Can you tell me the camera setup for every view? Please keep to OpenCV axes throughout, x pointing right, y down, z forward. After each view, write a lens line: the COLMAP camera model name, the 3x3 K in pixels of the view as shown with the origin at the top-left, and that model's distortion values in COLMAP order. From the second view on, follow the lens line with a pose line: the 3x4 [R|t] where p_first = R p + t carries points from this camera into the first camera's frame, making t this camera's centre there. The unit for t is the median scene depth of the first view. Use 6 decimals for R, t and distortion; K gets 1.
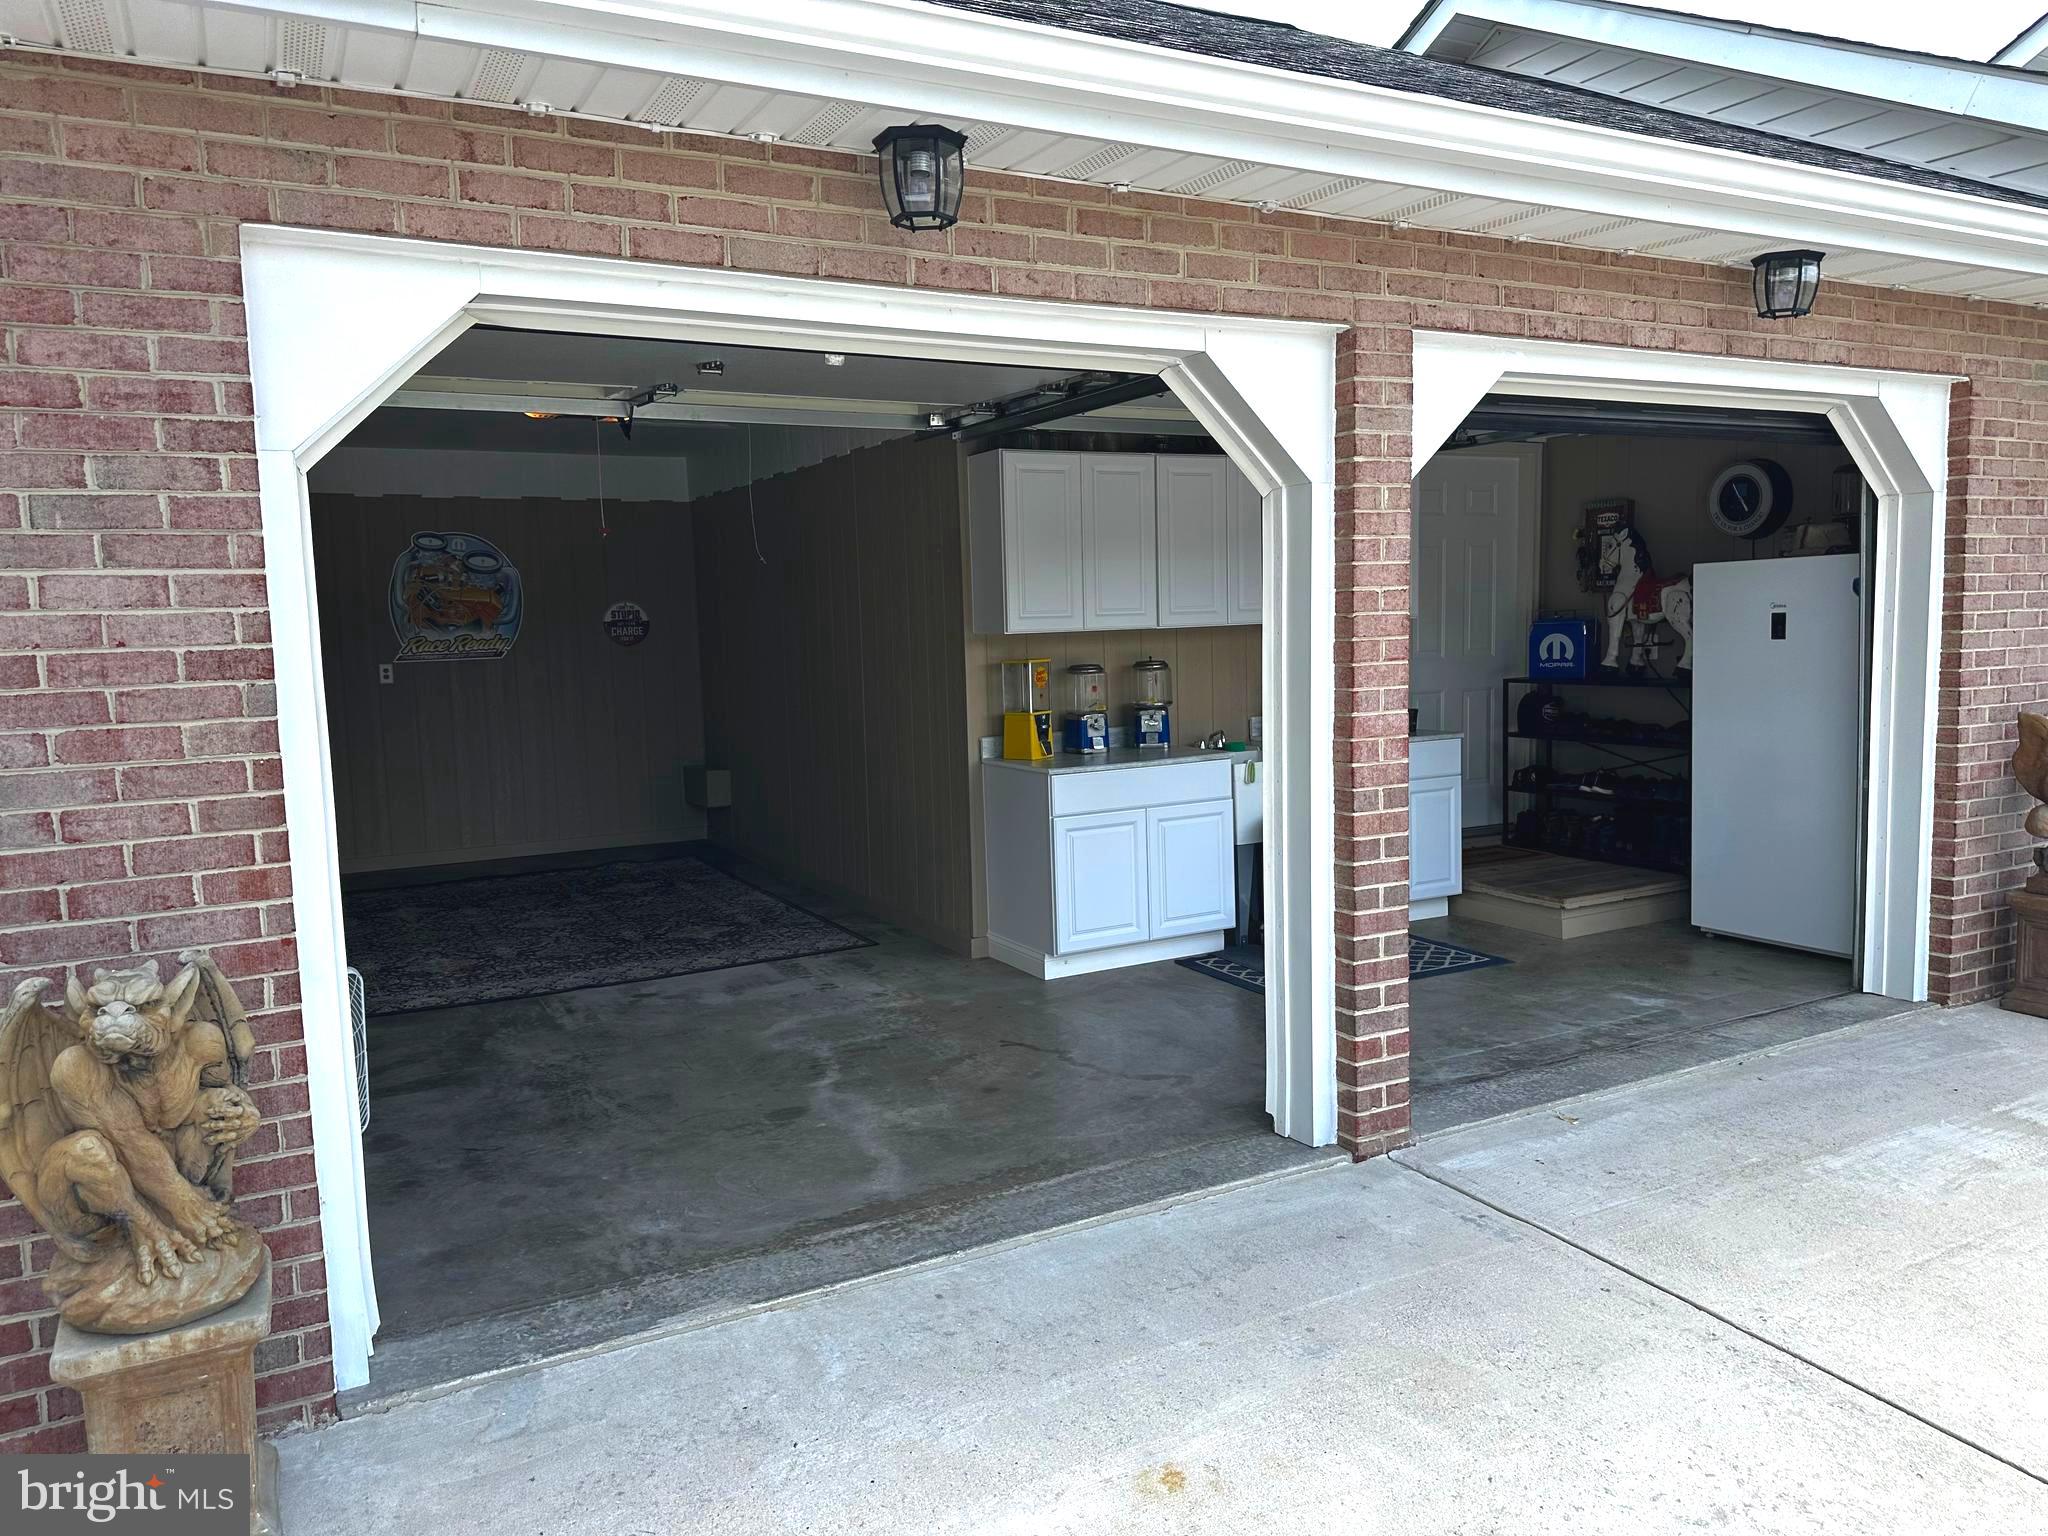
lens RADIAL K [[1435.4, 0, 1023.4], [0, 1435.4, 767.1], [0, 0, 1]] dist [0.047681, -0.060325]
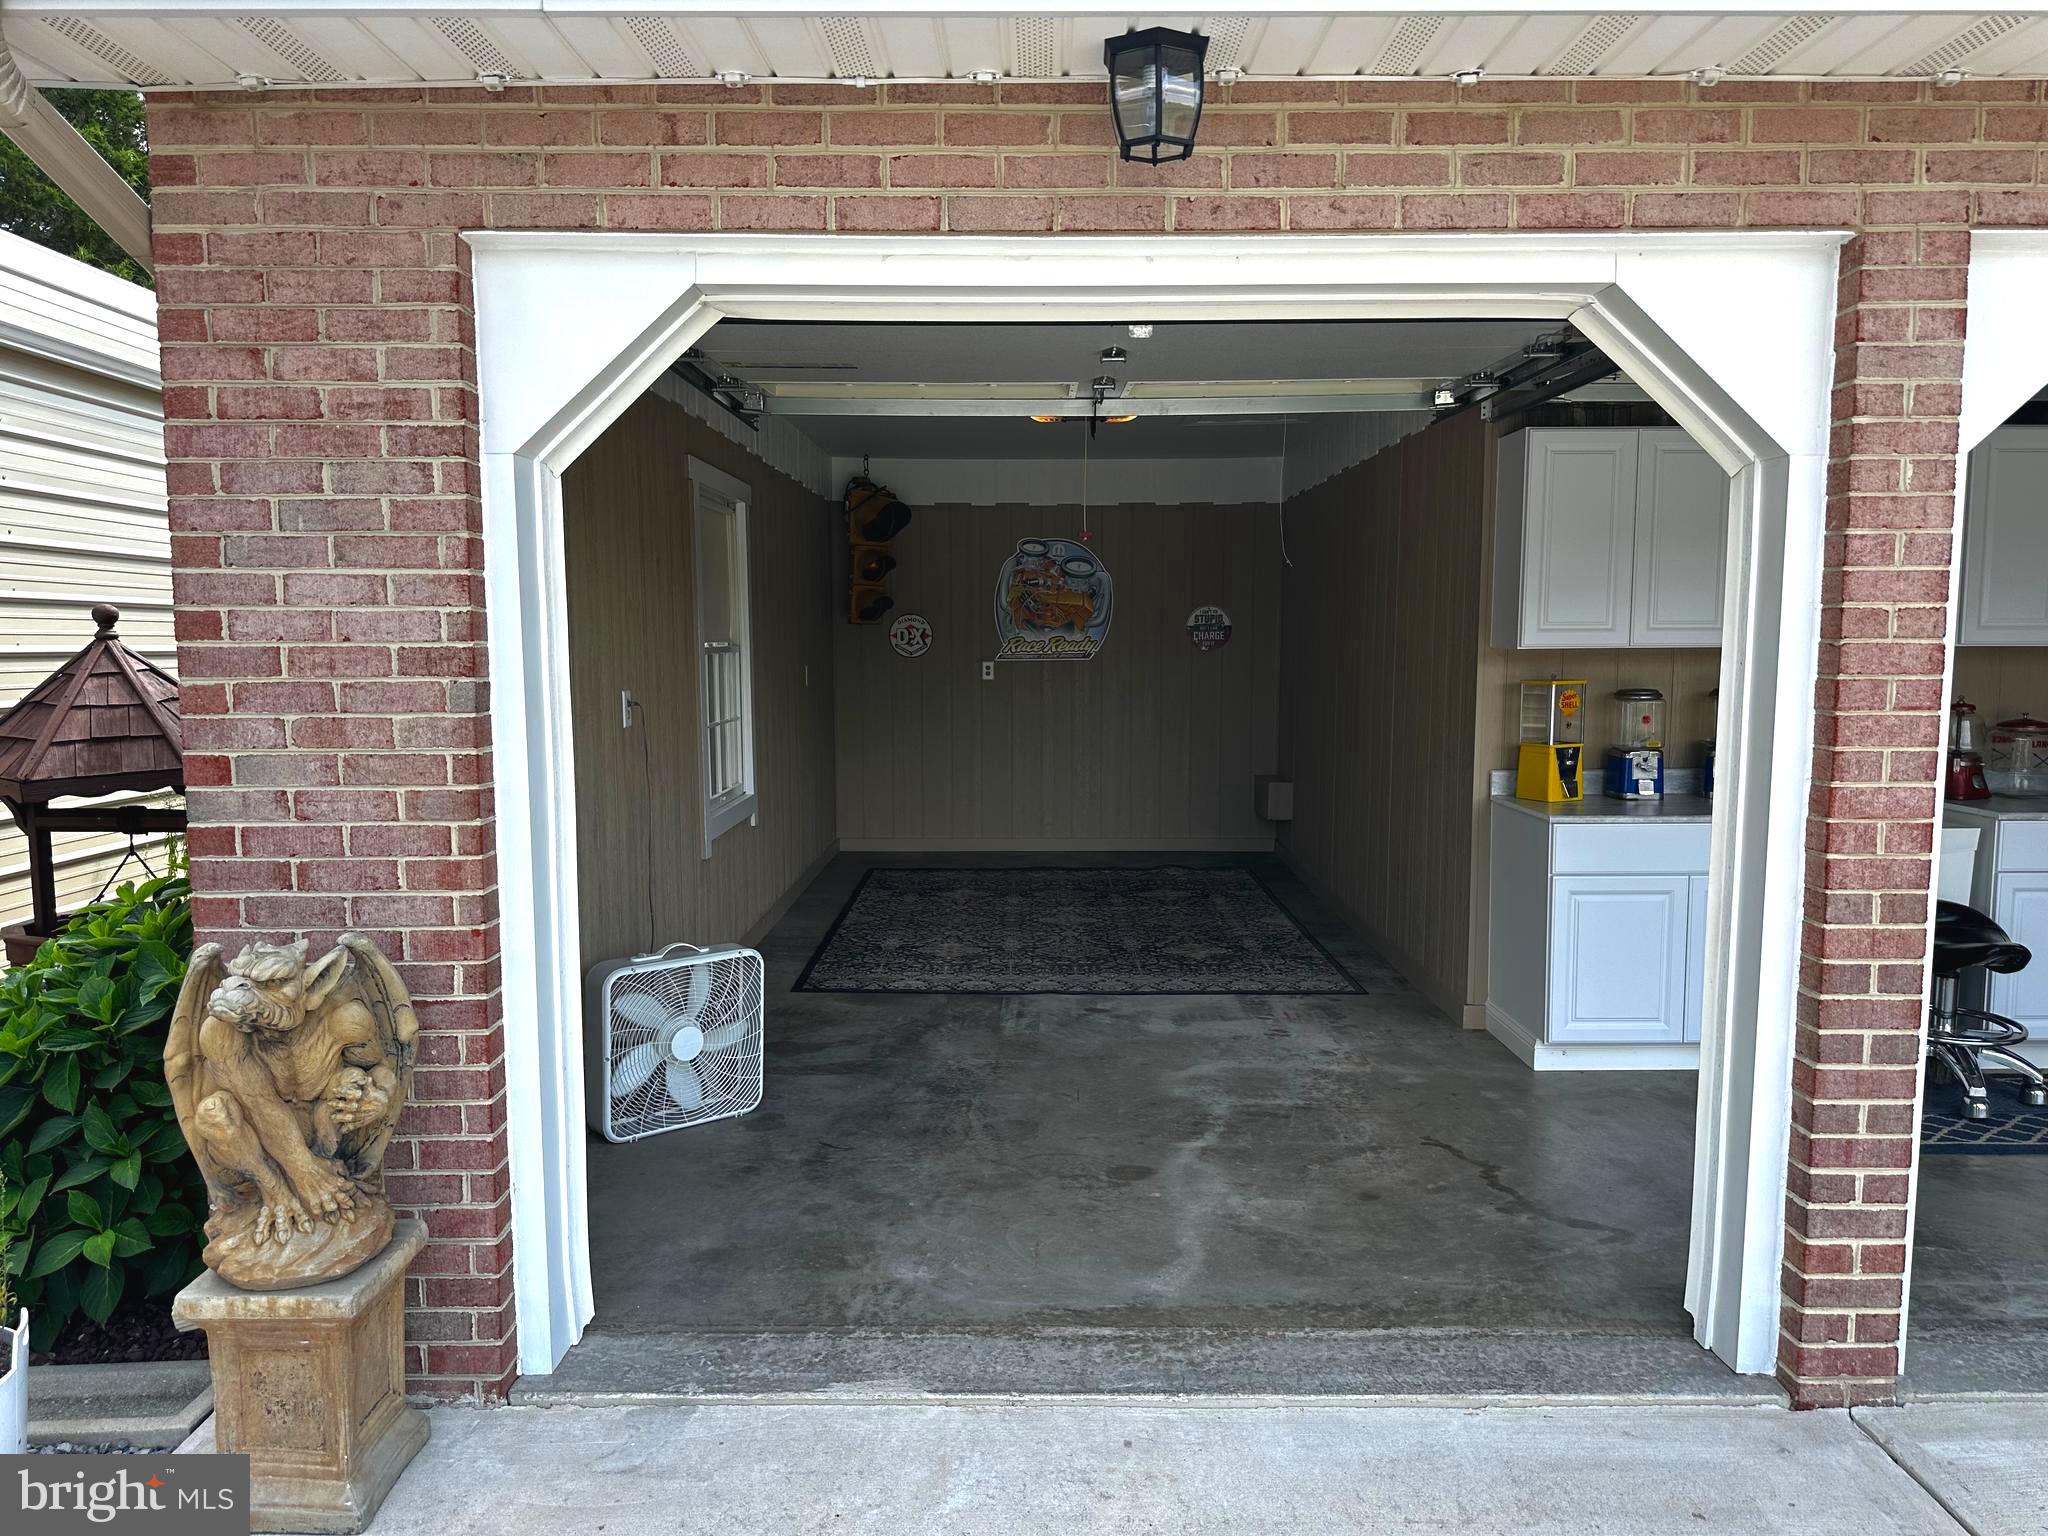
lens RADIAL K [[1435.4, 0, 1031.5], [0, 1435.4, 774.2], [0, 0, 1]] dist [0.047681, -0.060325]
pose [[0.881640, 0.072914, -0.466255, 0.214475], [-0.071467, 0.997226, 0.020811, -0.028446], [0.466479, 0.014974, 0.884406, 0.190983]]
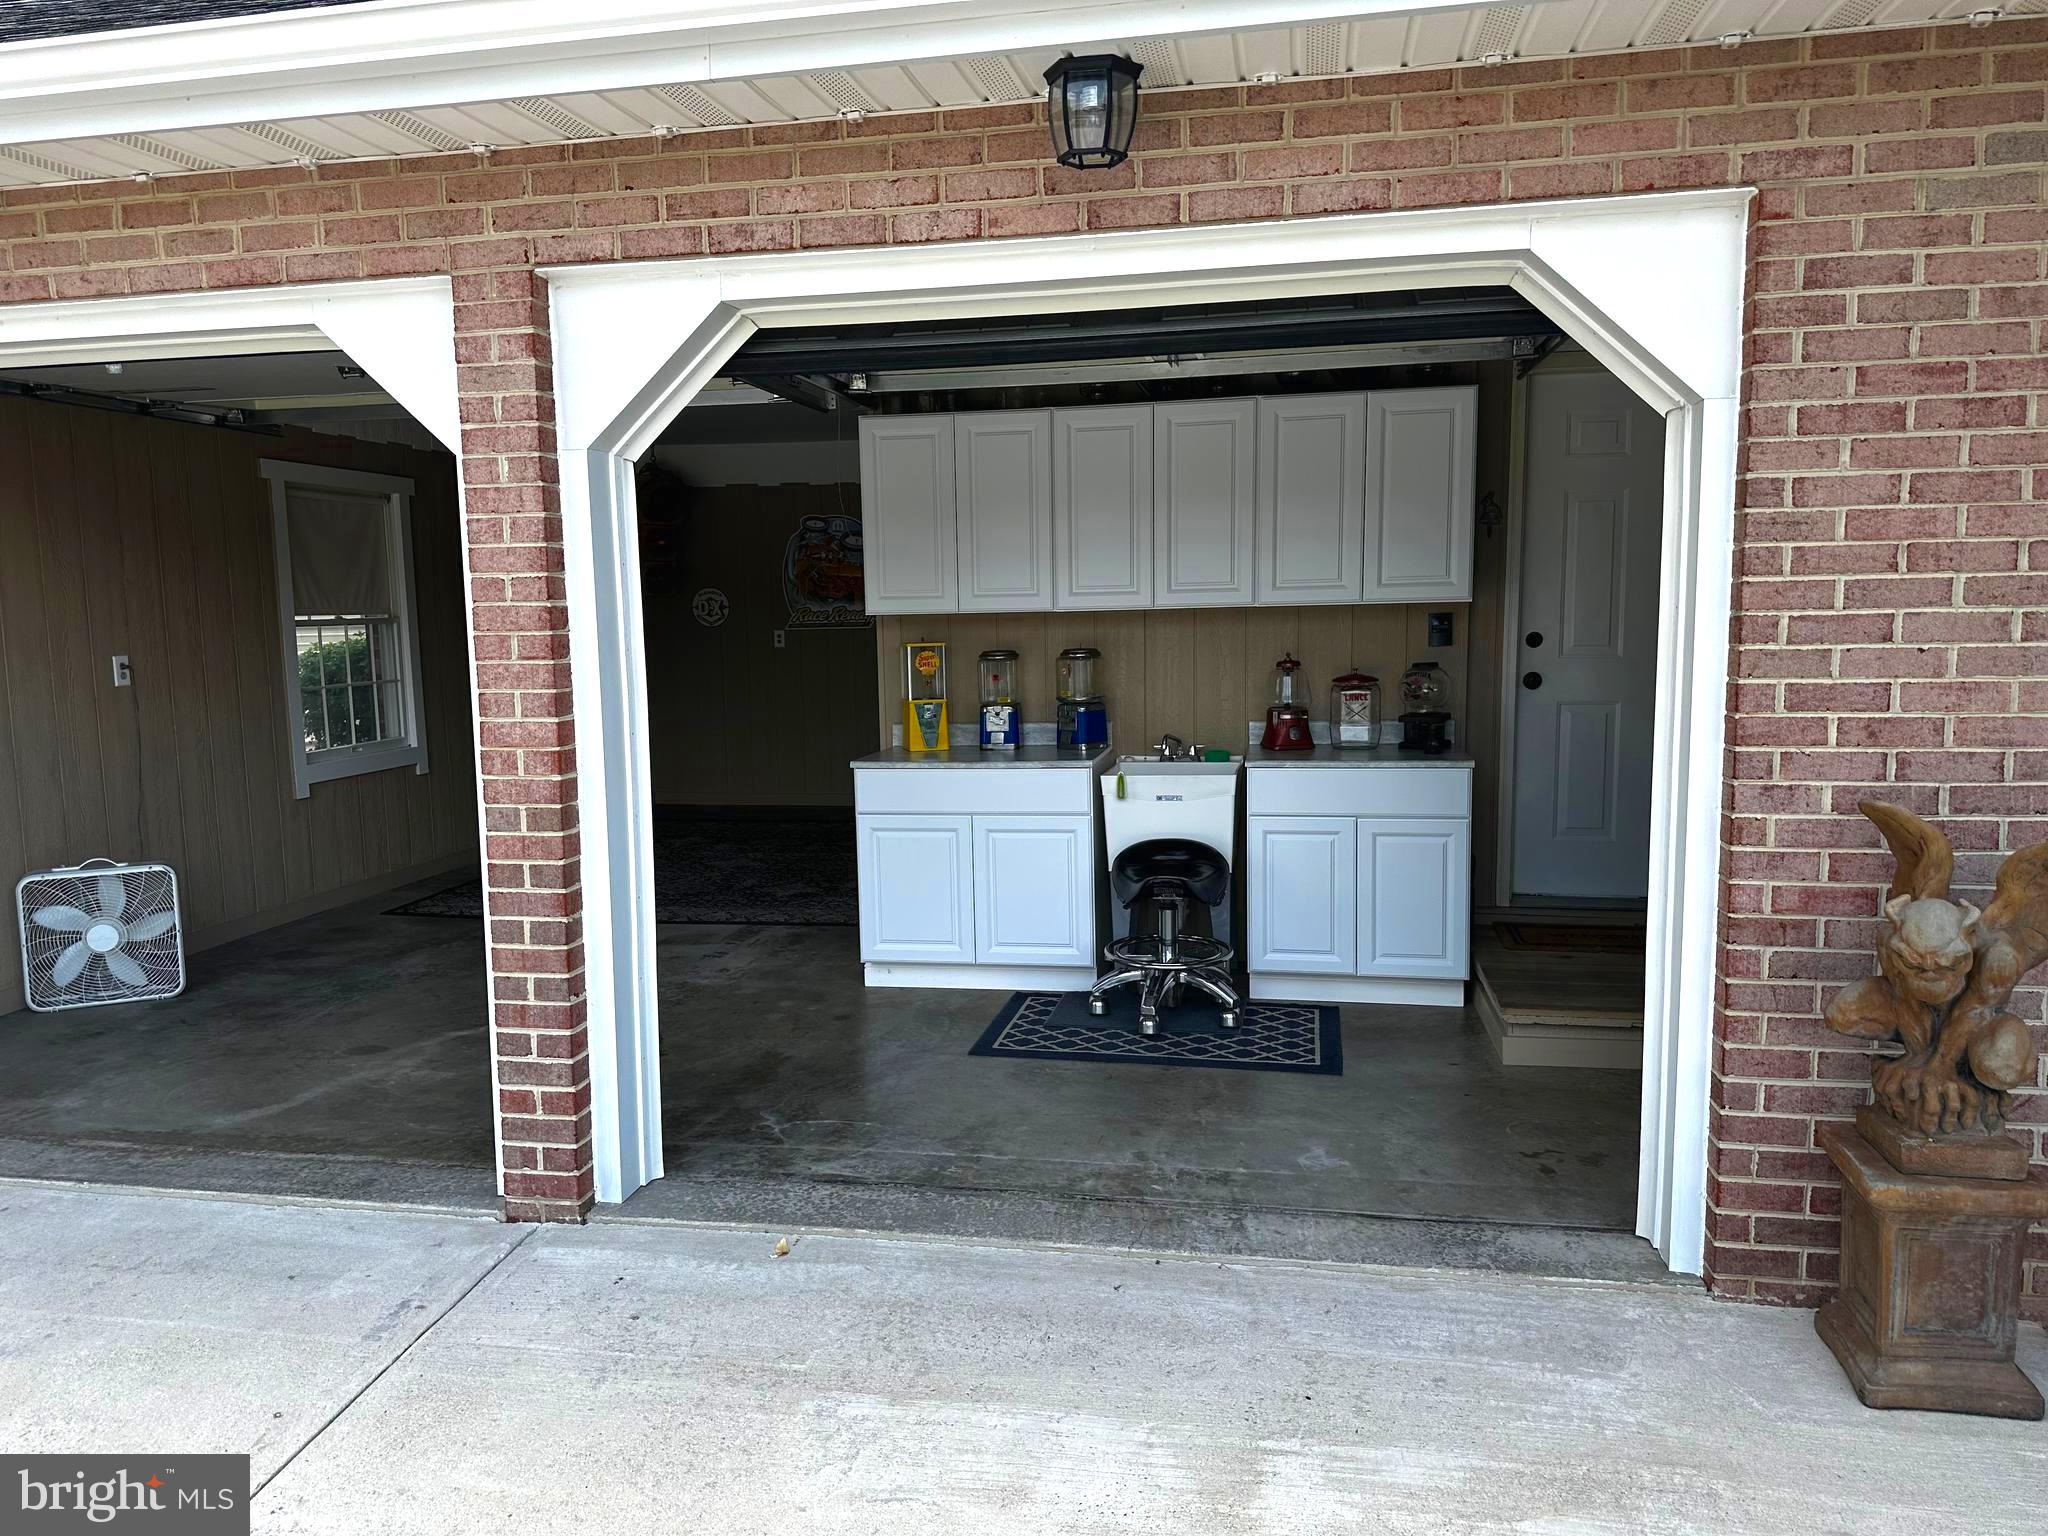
lens RADIAL K [[1435.4, 0, 1032.0], [0, 1435.4, 777.4], [0, 0, 1]] dist [0.047681, -0.060325]
pose [[0.782123, 0.088351, -0.616828, 1.040868], [-0.068018, 0.996087, 0.056429, -0.074174], [0.619400, -0.002179, 0.785072, 0.514607]]
